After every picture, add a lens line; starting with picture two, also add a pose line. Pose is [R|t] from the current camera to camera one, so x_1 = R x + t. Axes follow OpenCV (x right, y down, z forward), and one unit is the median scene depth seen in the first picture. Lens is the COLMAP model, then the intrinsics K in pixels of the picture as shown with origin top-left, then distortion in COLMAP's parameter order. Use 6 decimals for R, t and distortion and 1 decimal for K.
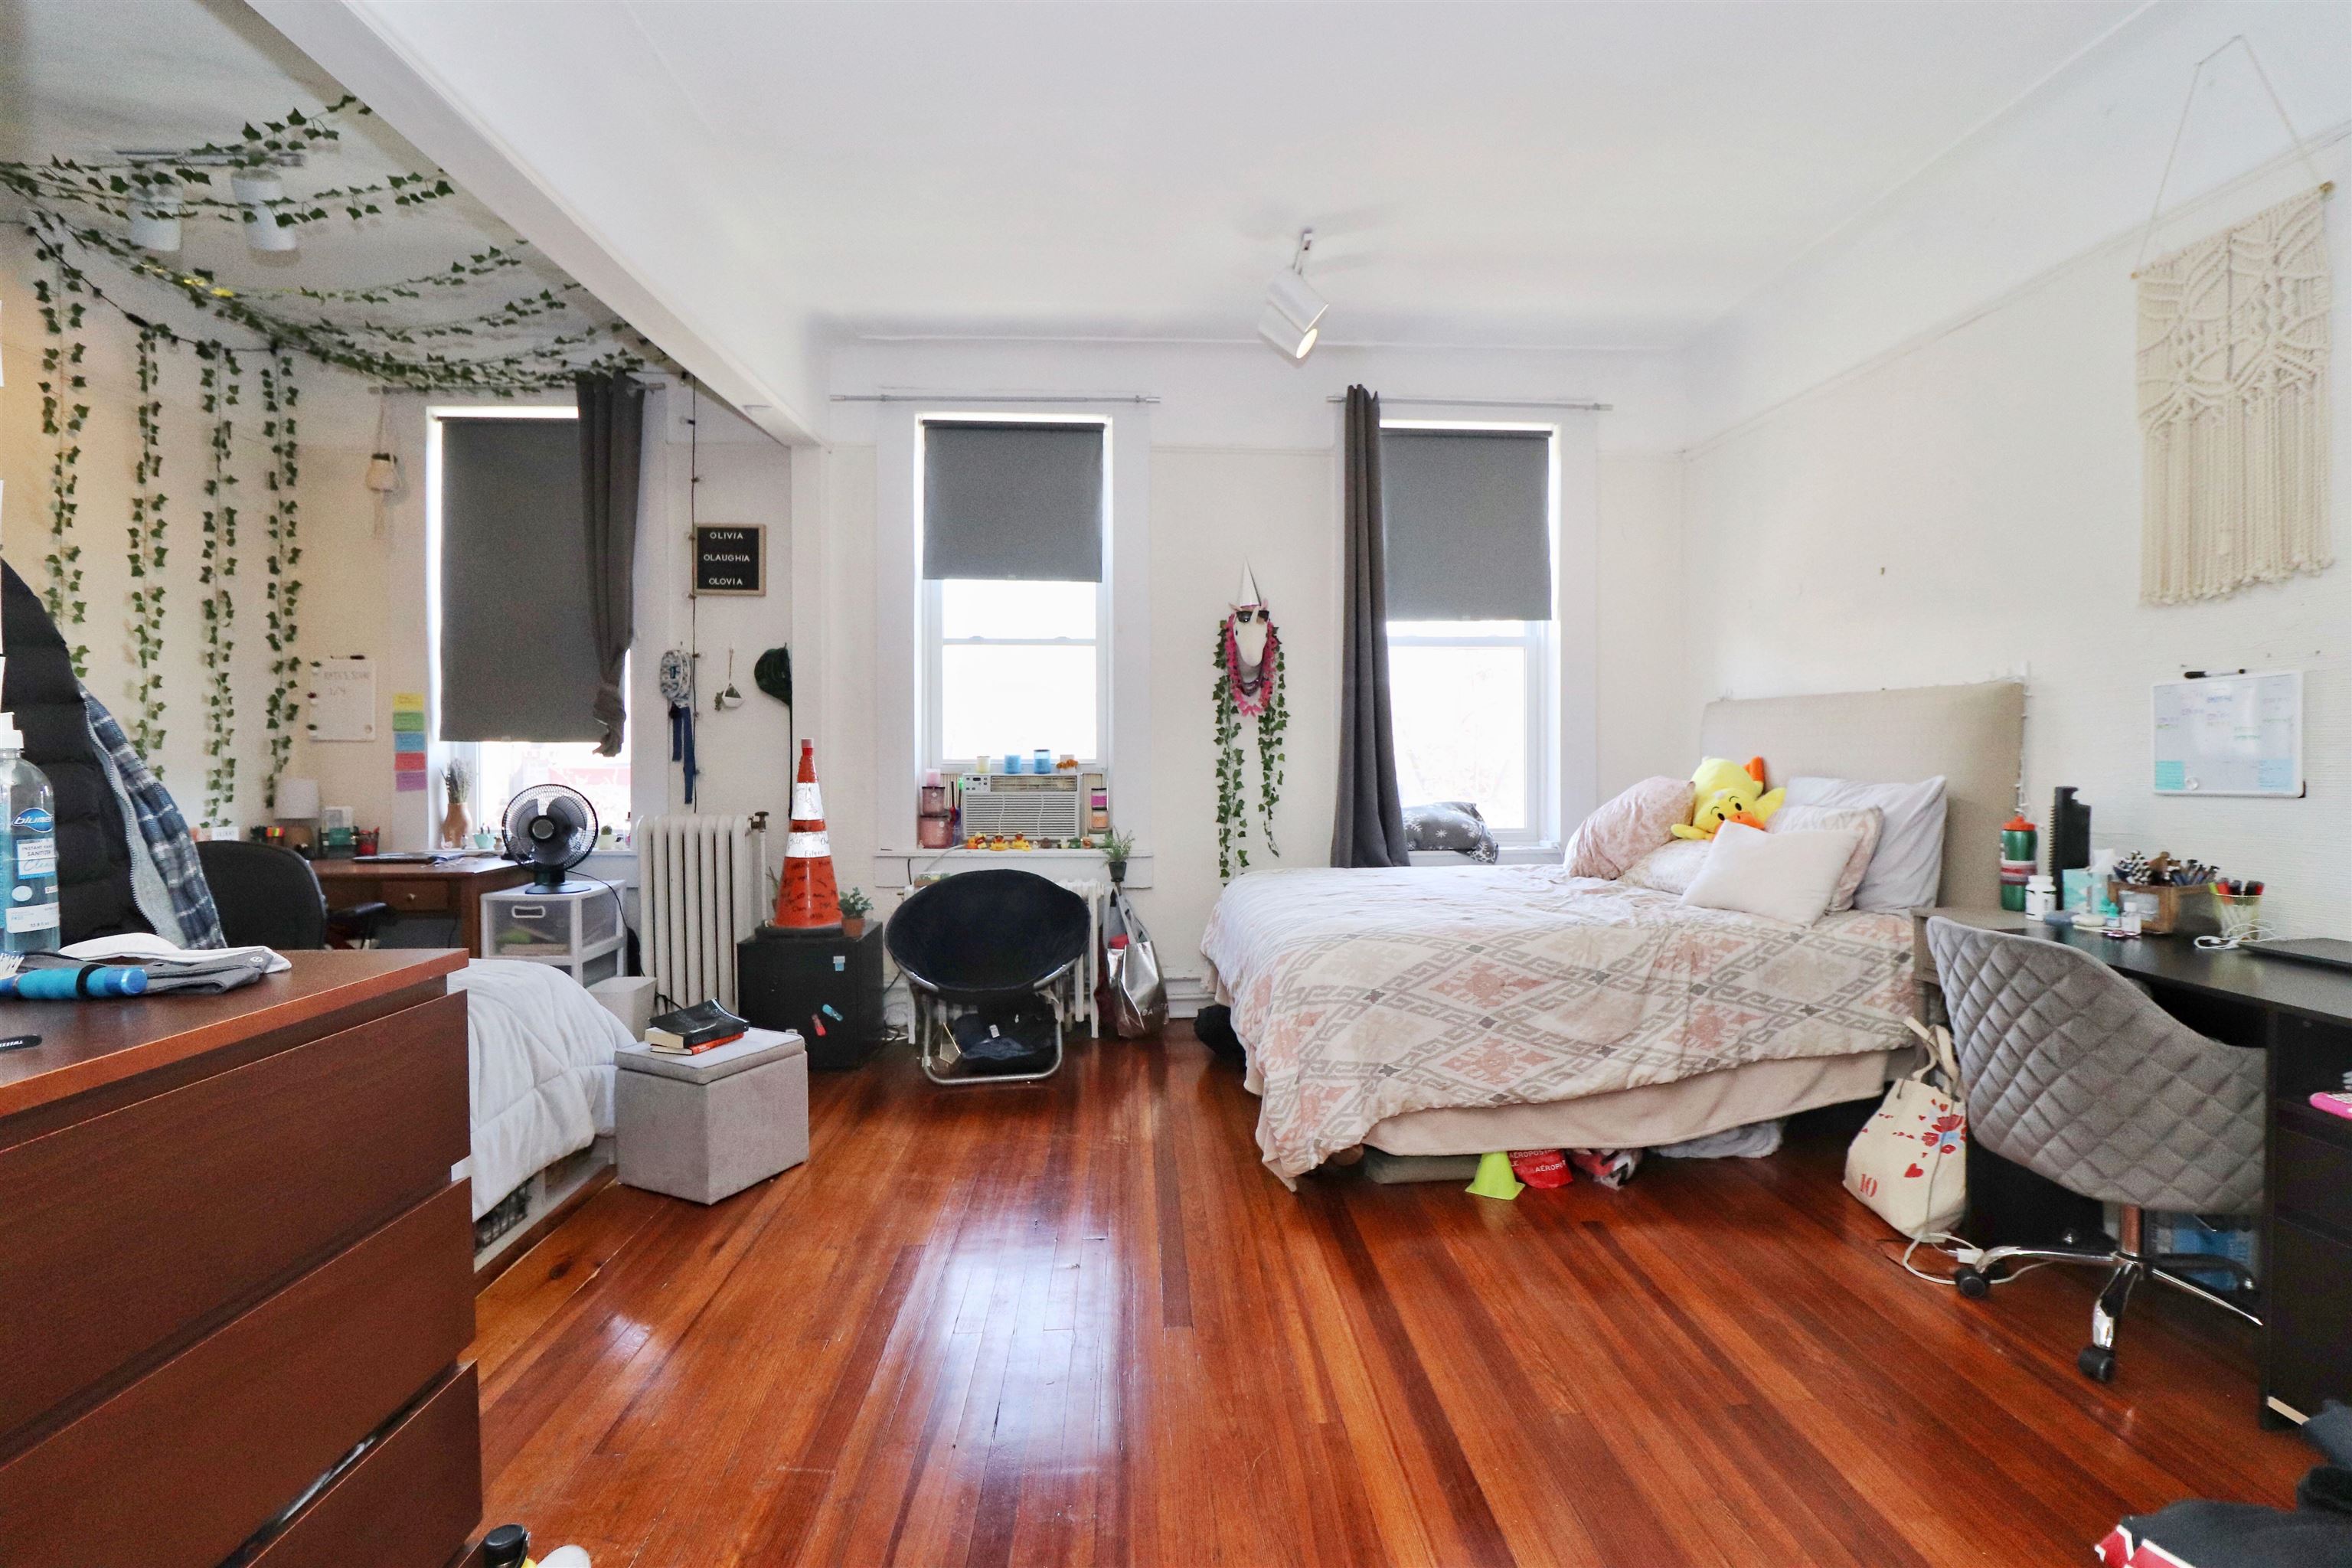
lens RADIAL K [[1114.8, 0, 1215.2], [0, 1114.8, 765.2], [0, 0, 1]] dist [0.007451, -0.014135]
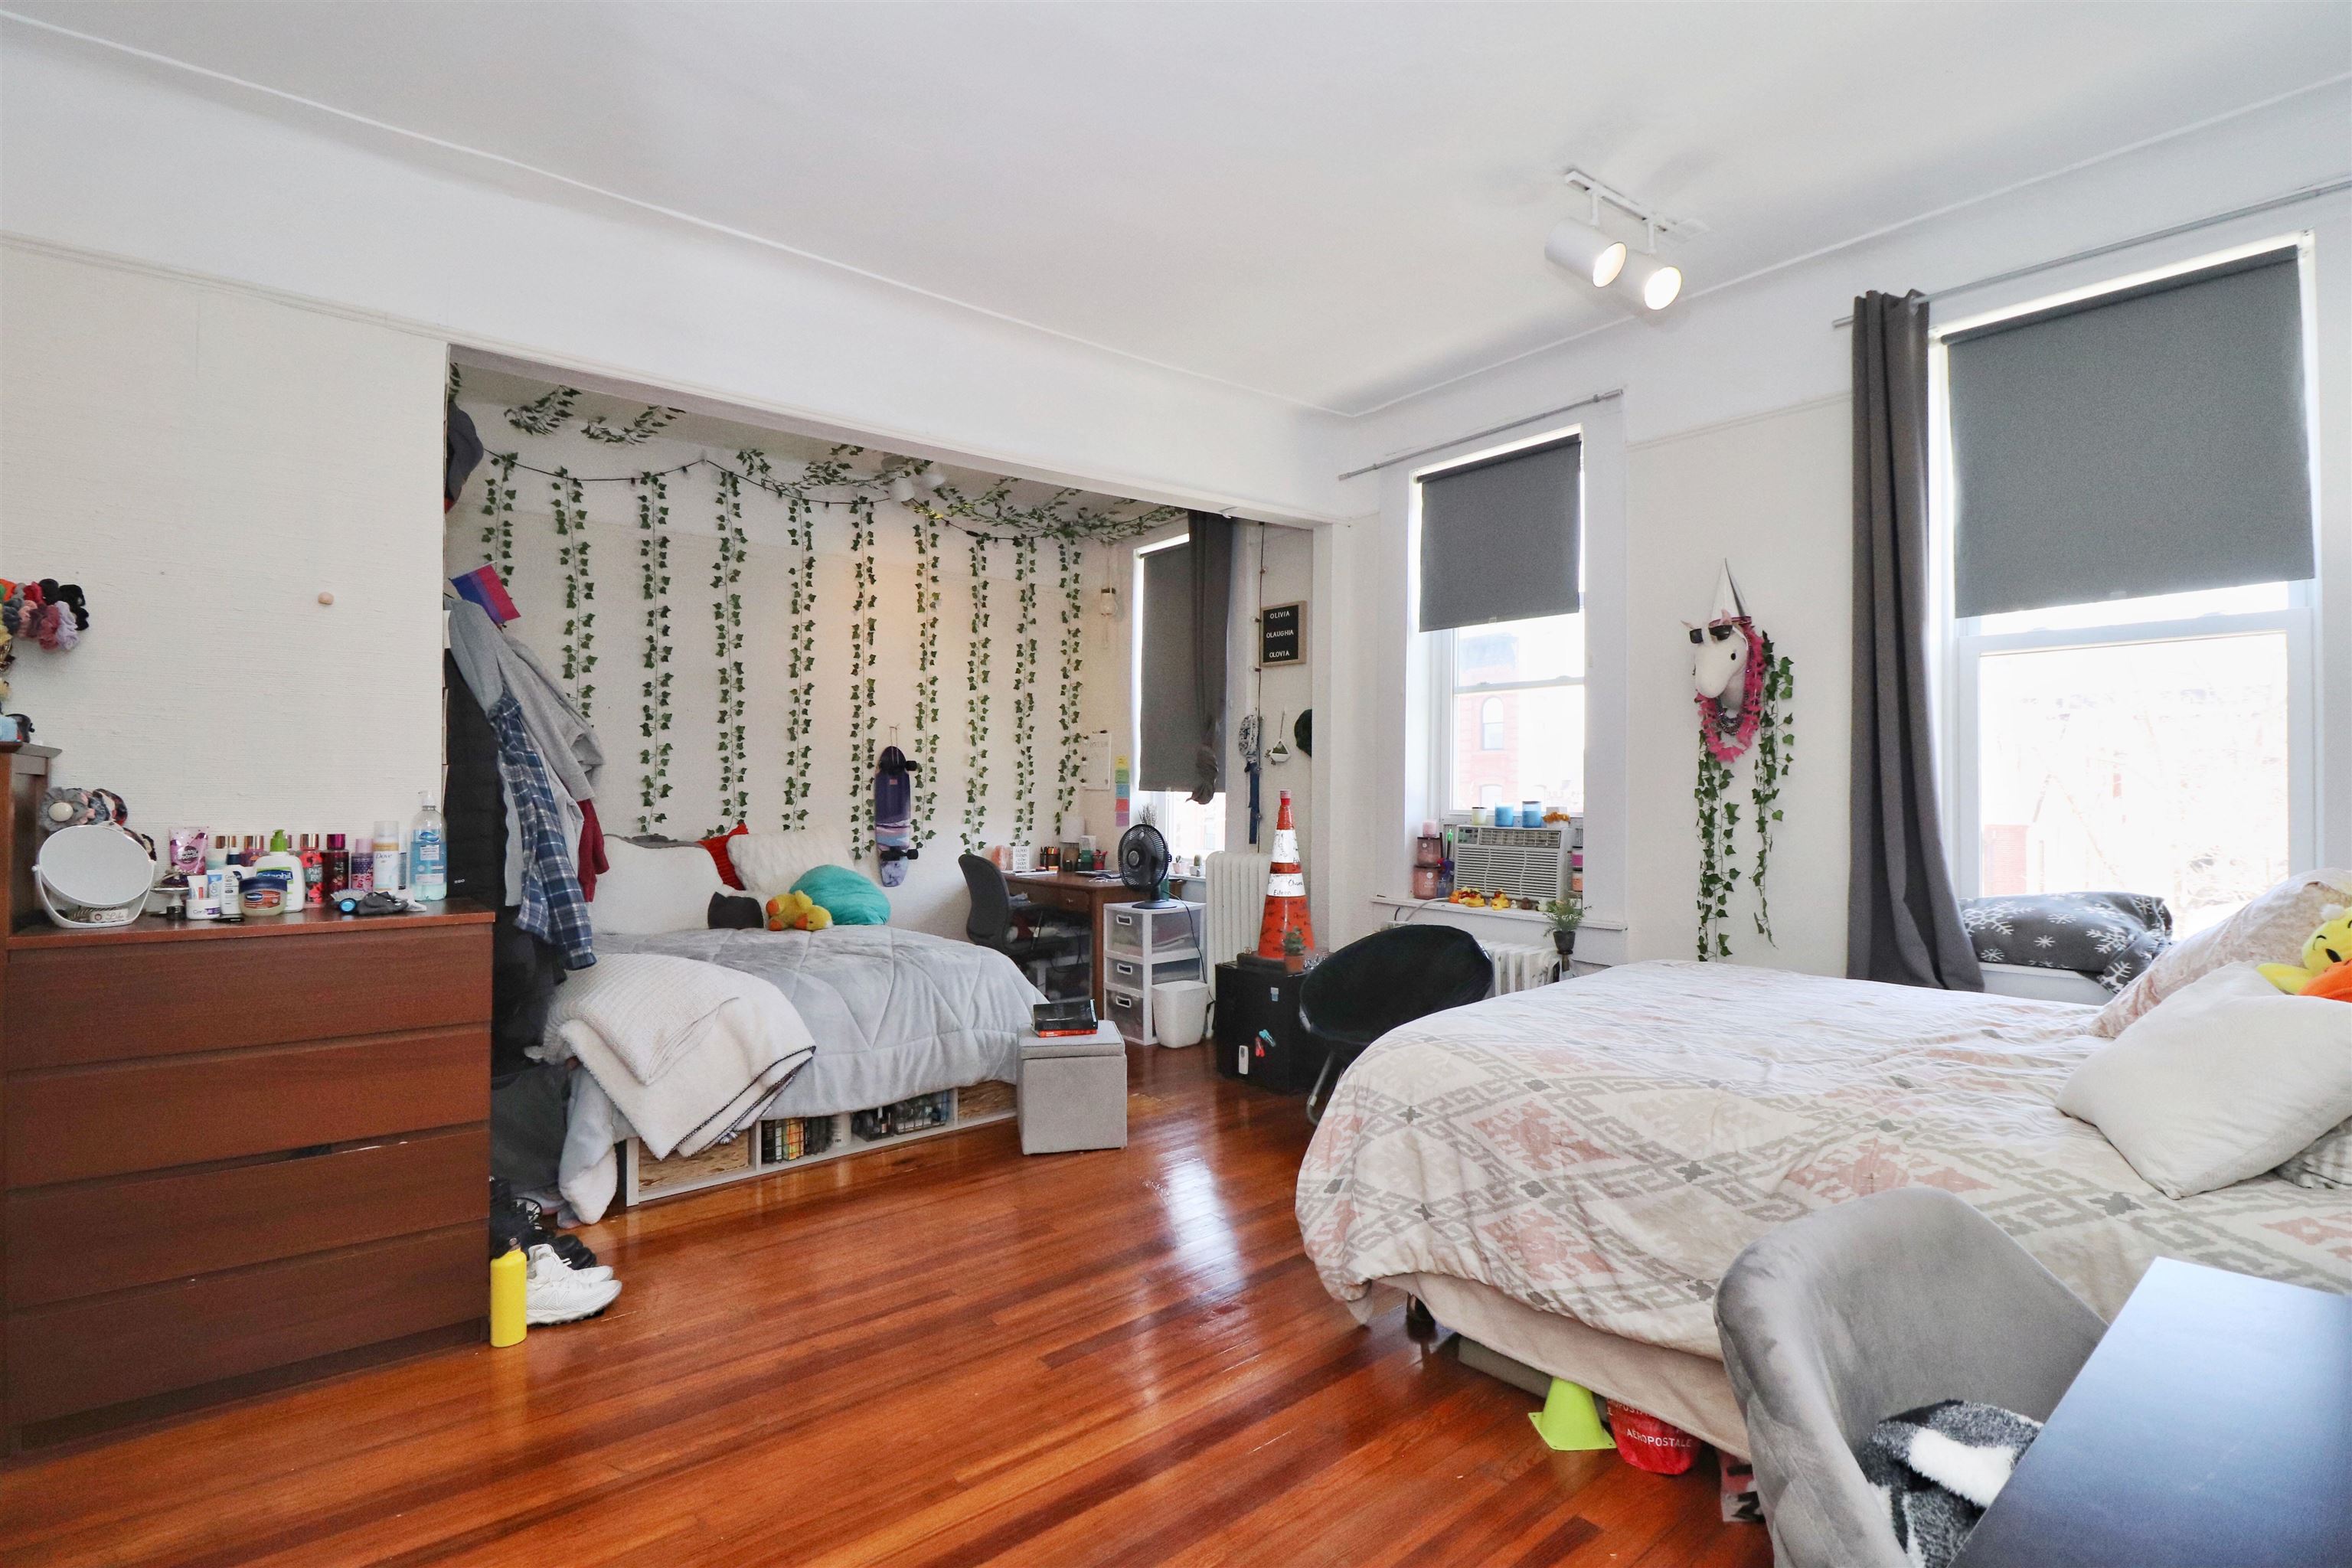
lens RADIAL K [[1114.8, 0, 1172.9], [0, 1114.8, 770.6], [0, 0, 1]] dist [0.007451, -0.014135]
pose [[0.582841, -0.010922, -0.812513, 0.459361], [-0.013966, 0.999627, -0.023455, -0.014899], [0.812466, 0.025018, 0.582472, 0.245902]]
